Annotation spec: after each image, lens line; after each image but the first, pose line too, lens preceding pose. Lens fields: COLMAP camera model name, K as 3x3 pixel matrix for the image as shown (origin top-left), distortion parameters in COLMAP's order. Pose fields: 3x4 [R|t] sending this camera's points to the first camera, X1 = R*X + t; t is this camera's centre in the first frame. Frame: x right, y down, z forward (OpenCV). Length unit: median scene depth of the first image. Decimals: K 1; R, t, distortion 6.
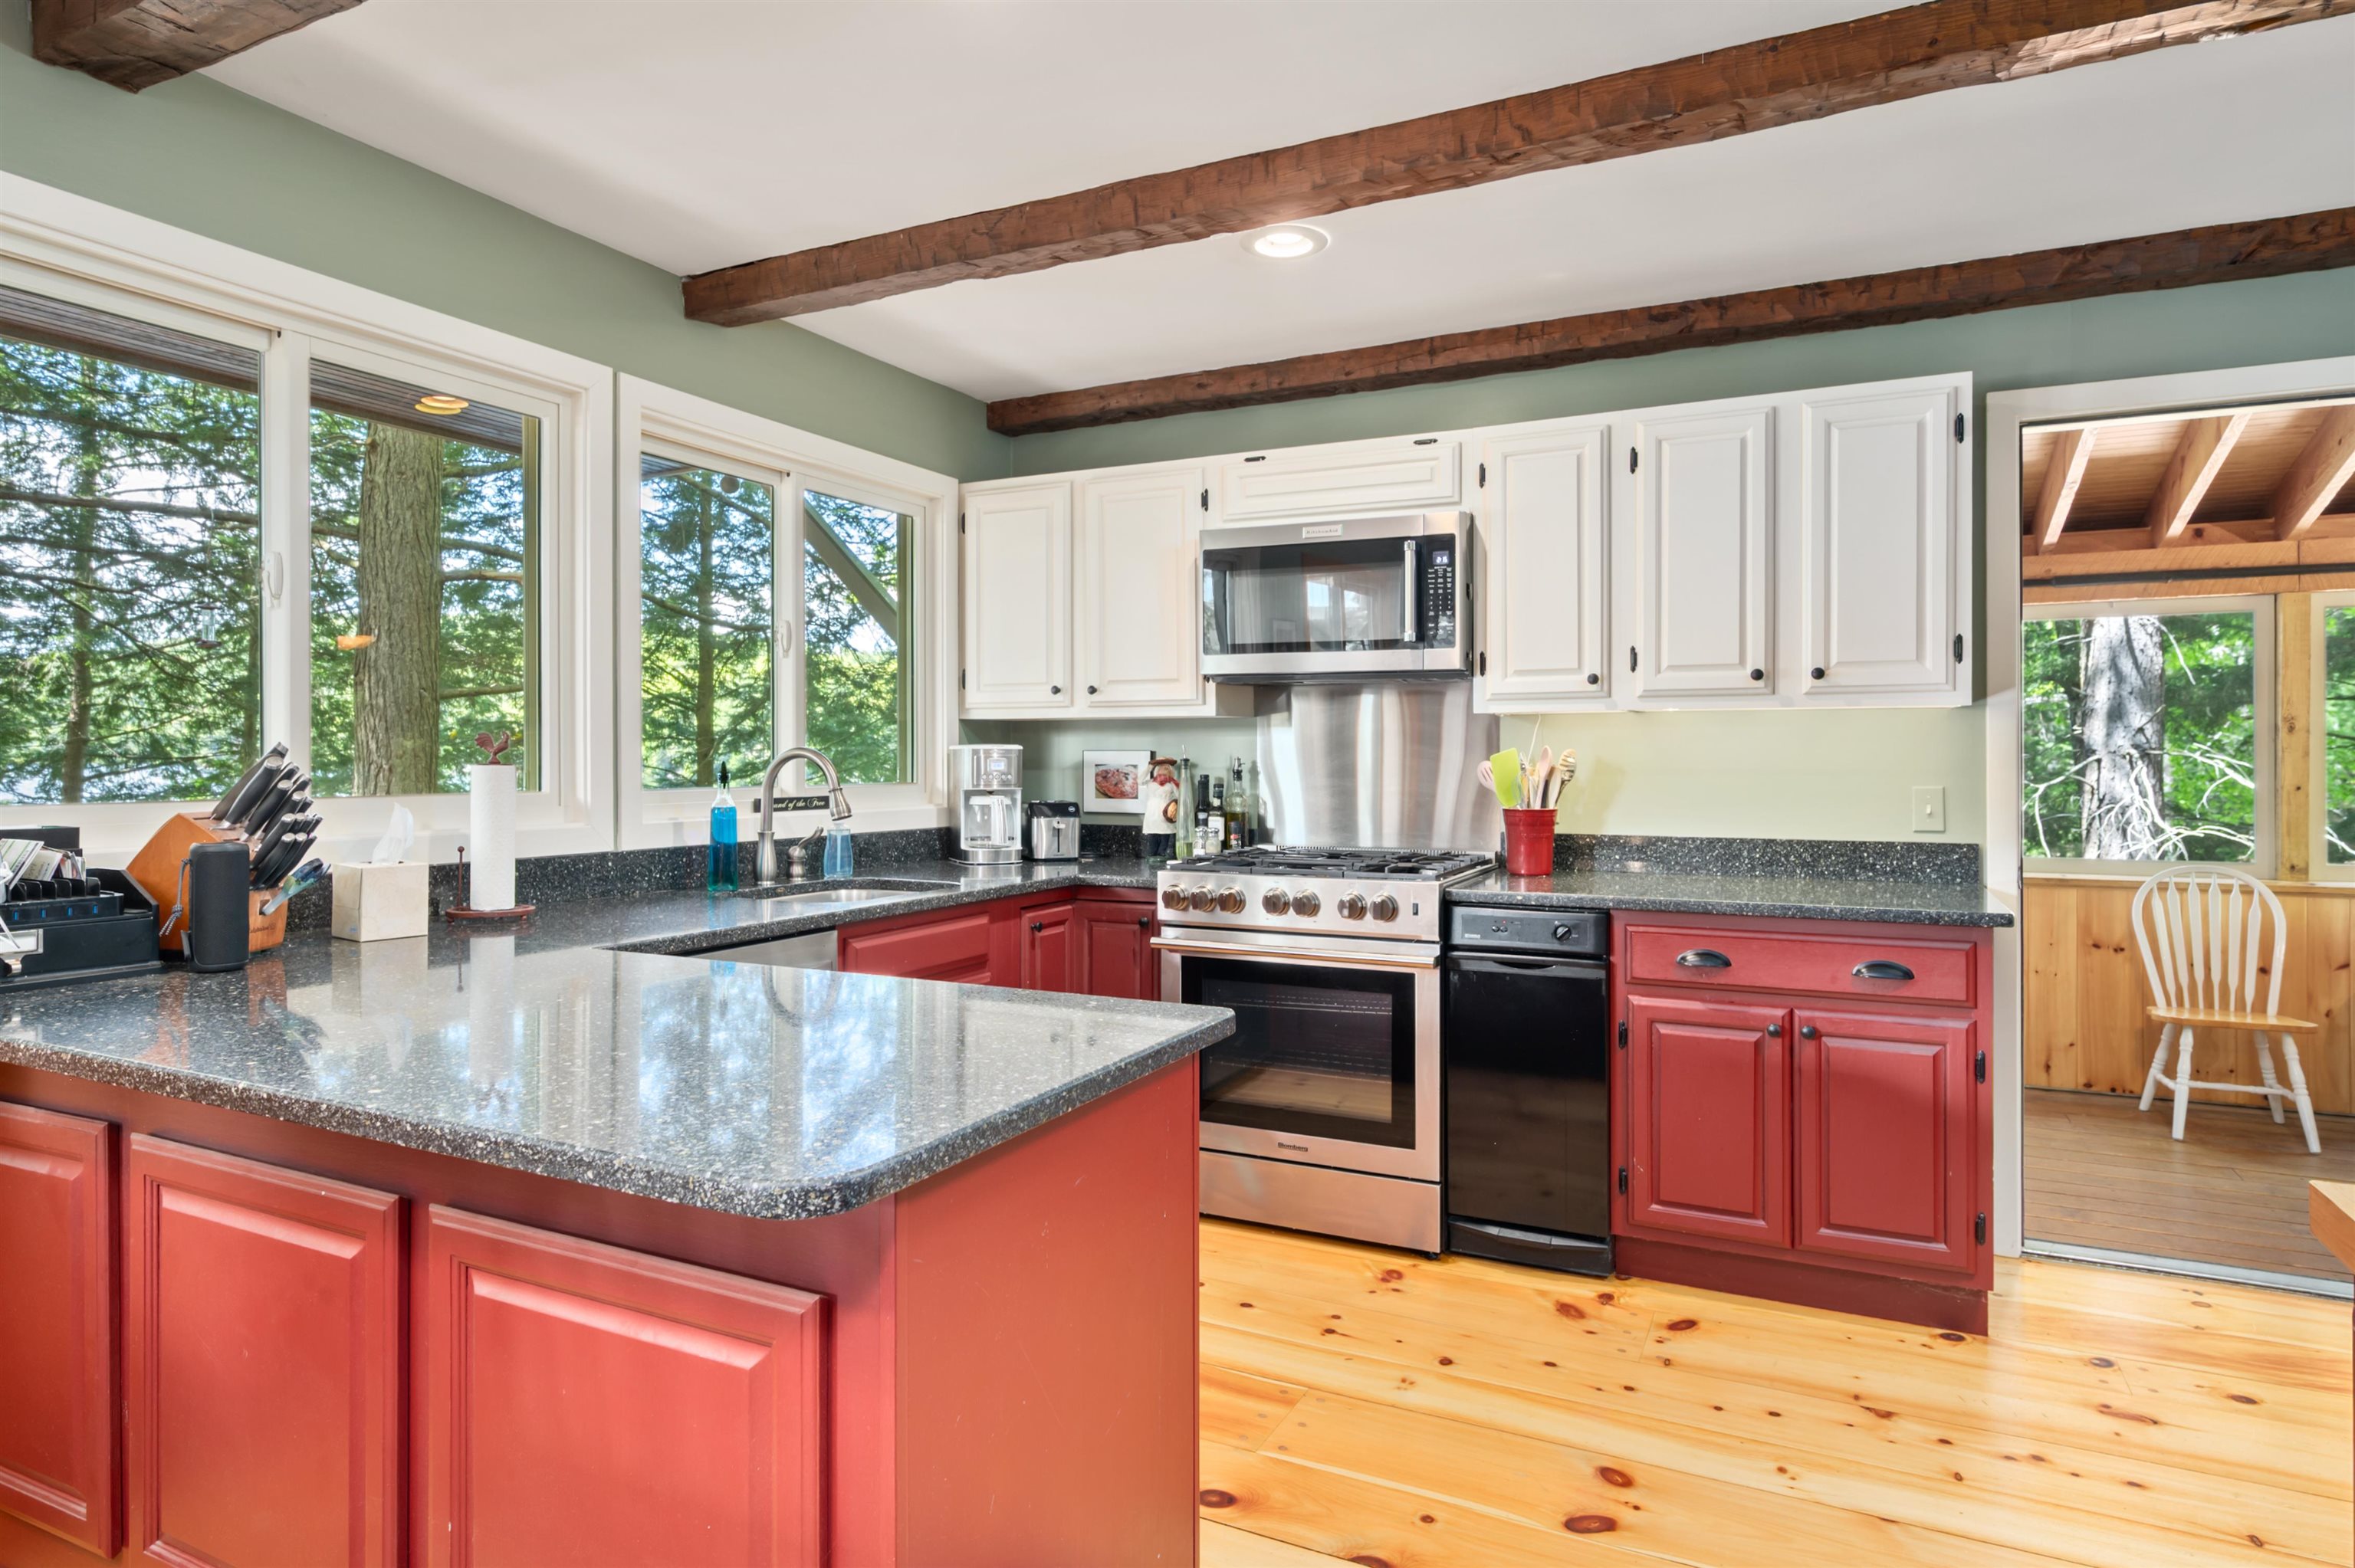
lens RADIAL K [[1306.4, 0, 1171.5], [0, 1306.4, 768.6], [0, 0, 1]] dist [-0.000222, -0.001175]
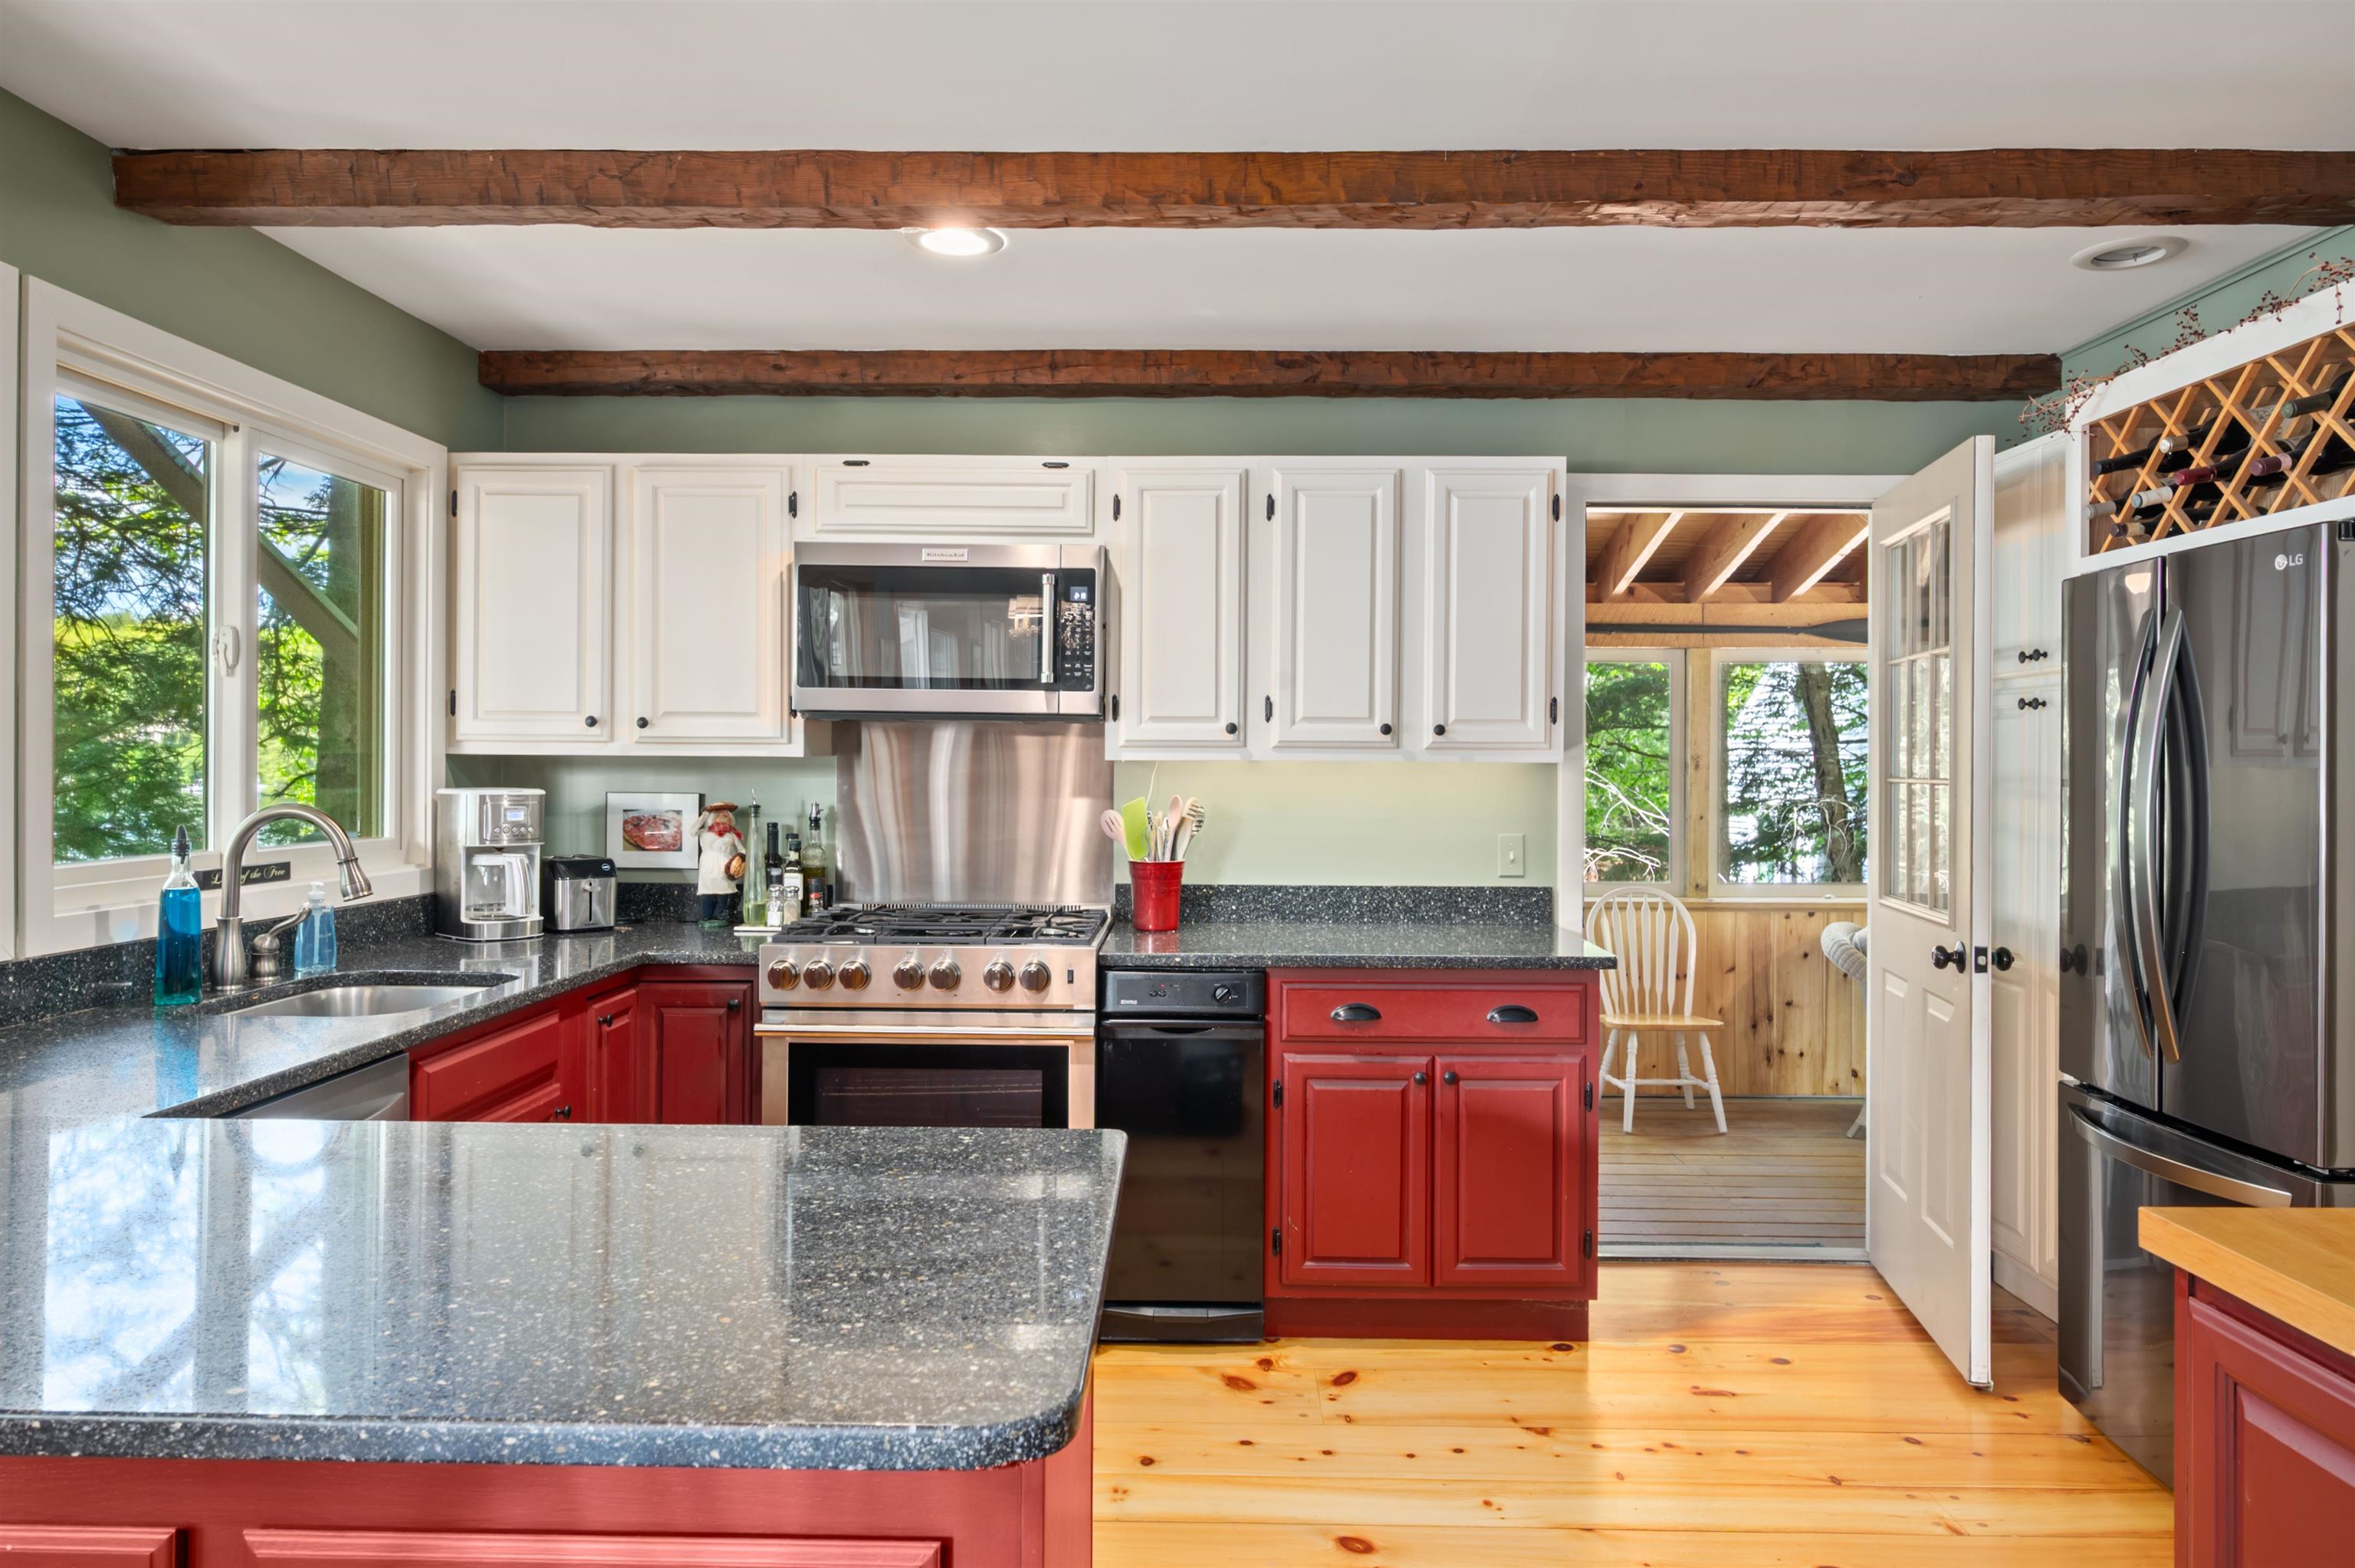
lens RADIAL K [[1481.8, 0, 1176.3], [0, 1481.8, 772.6], [0, 0, 1]] dist [-0.008210, 0.005186]
pose [[0.904272, 0.003037, 0.426947, -0.194780], [-0.002549, 0.999995, -0.001714, -0.035508], [-0.426950, 0.000461, 0.904275, 0.020856]]
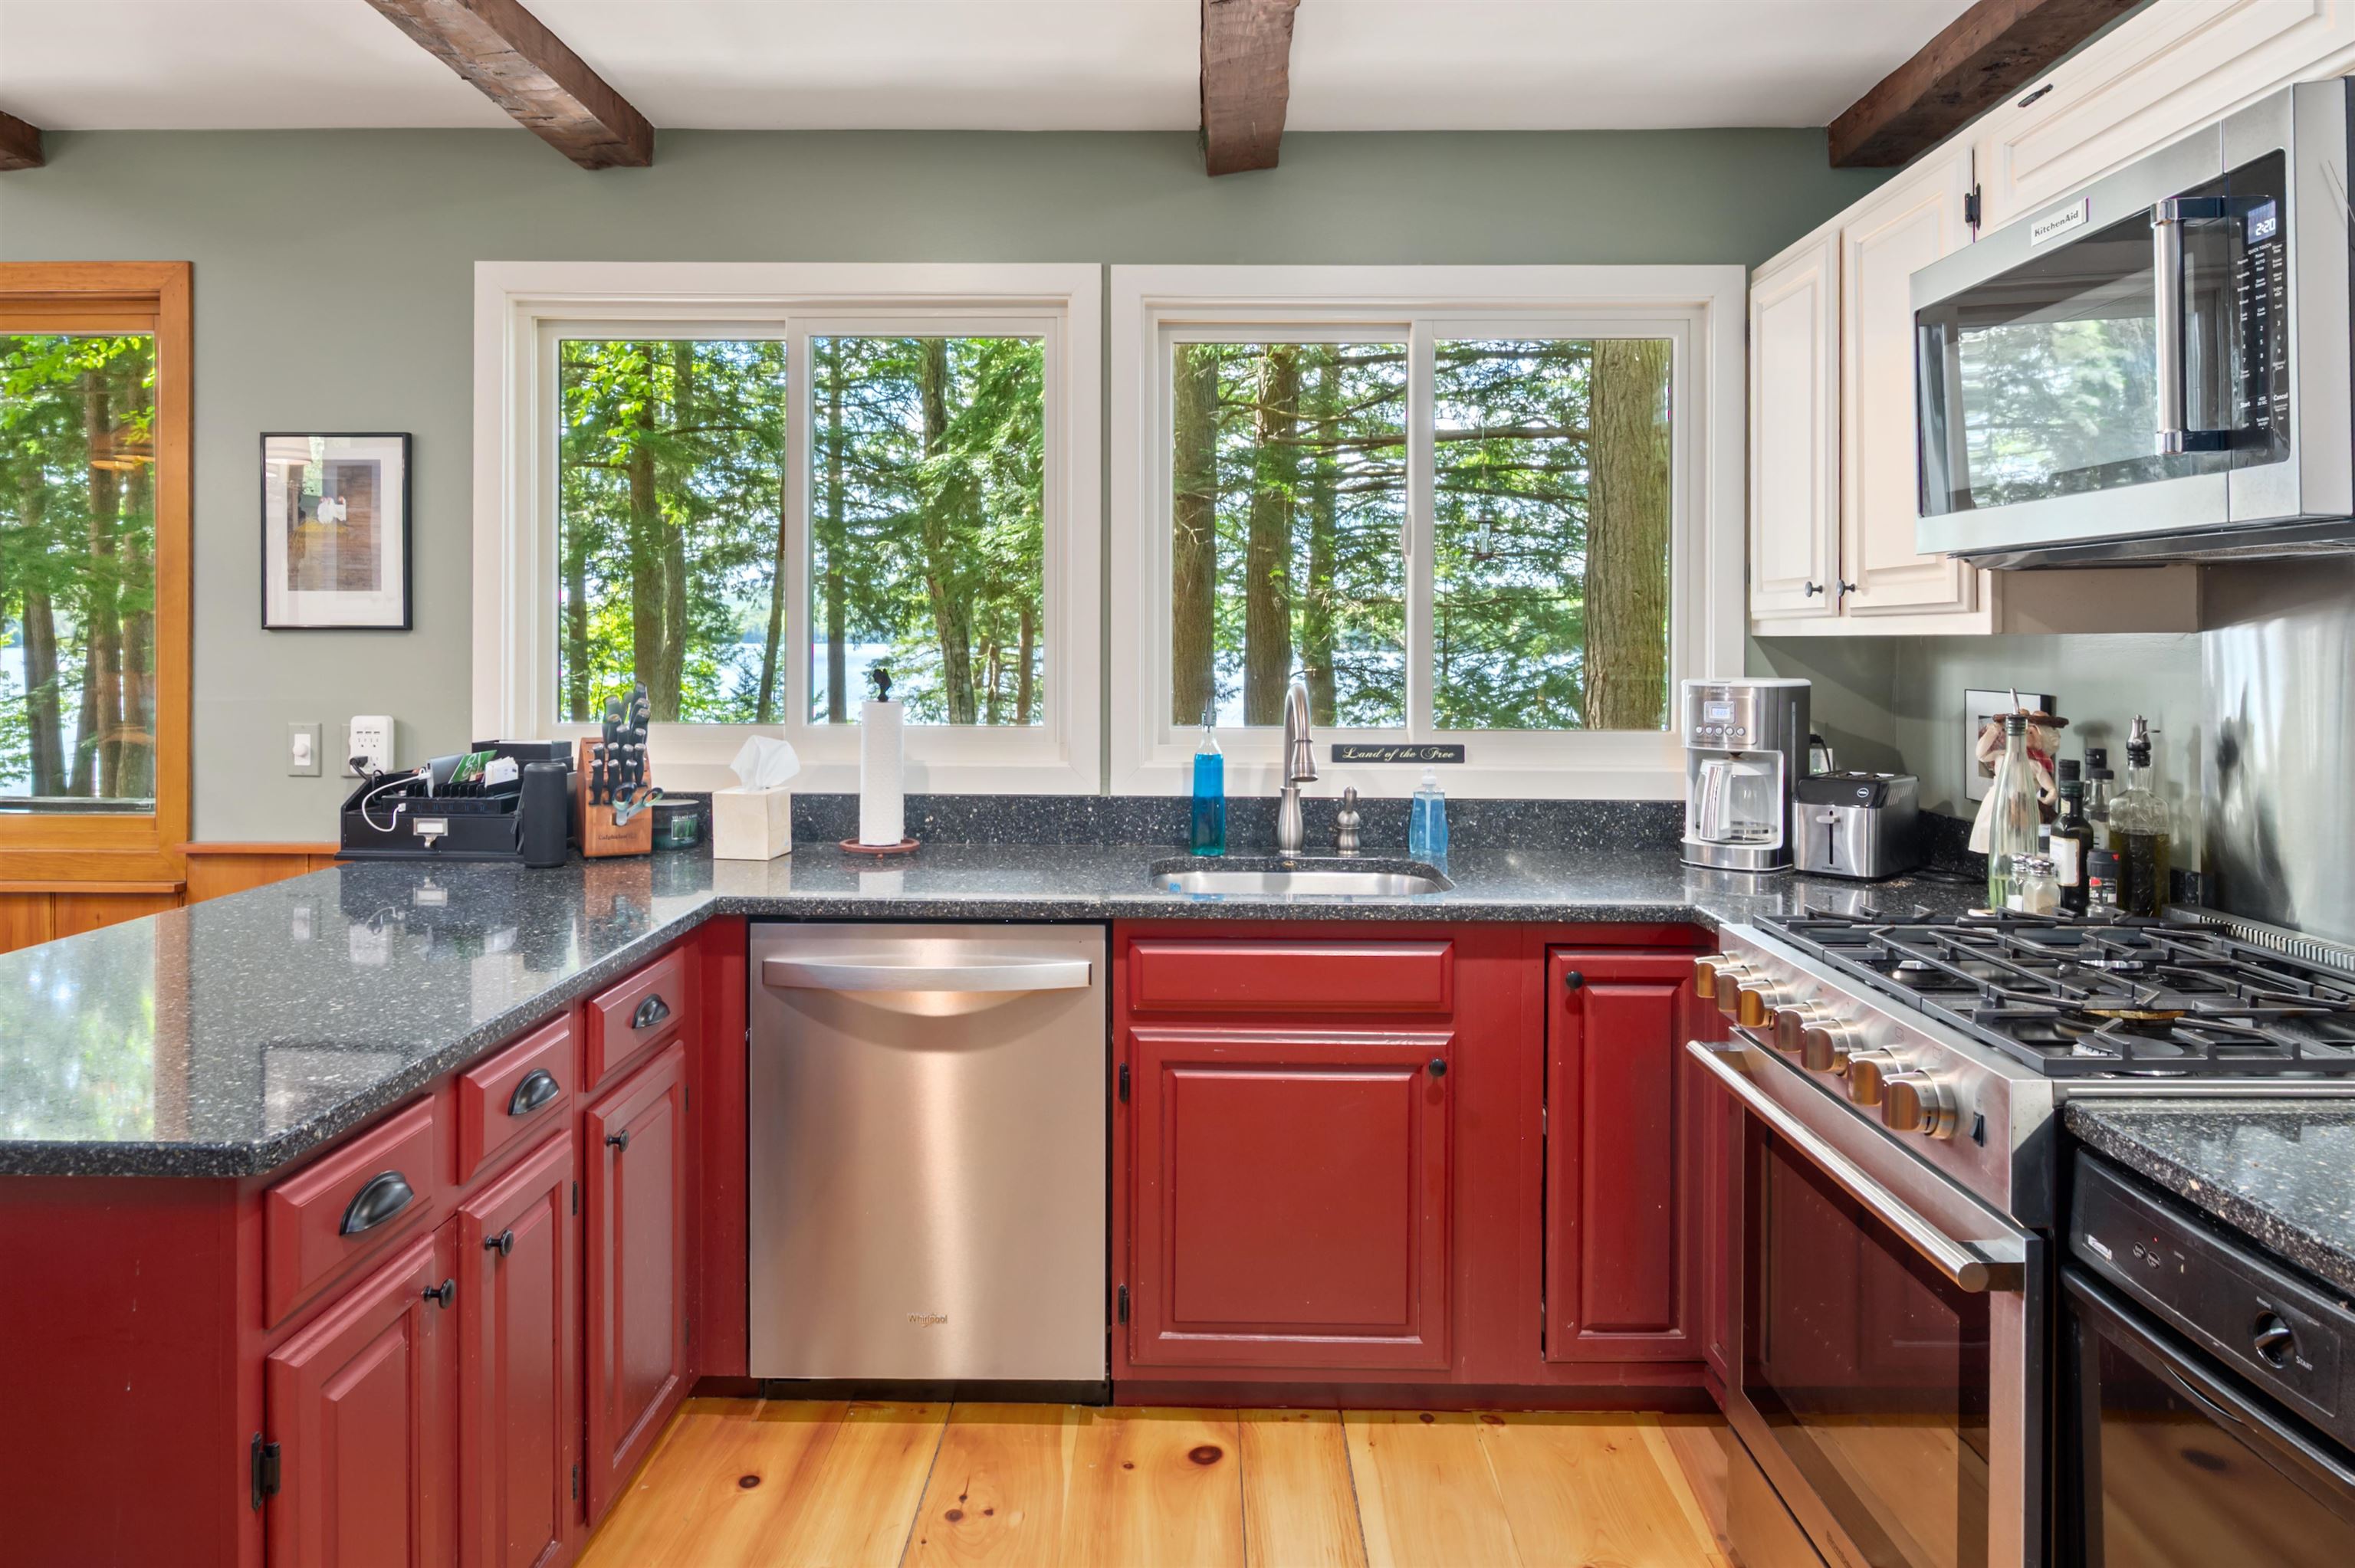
lens RADIAL K [[1445.6, 0, 1188.6], [0, 1445.6, 655.3], [0, 0, 1]] dist [0.004379, 0.001166]
pose [[0.438968, 0.011175, -0.898433, 0.481519], [-0.013560, 0.999891, 0.005811, -0.039099], [0.898400, 0.009632, 0.439072, 0.587769]]
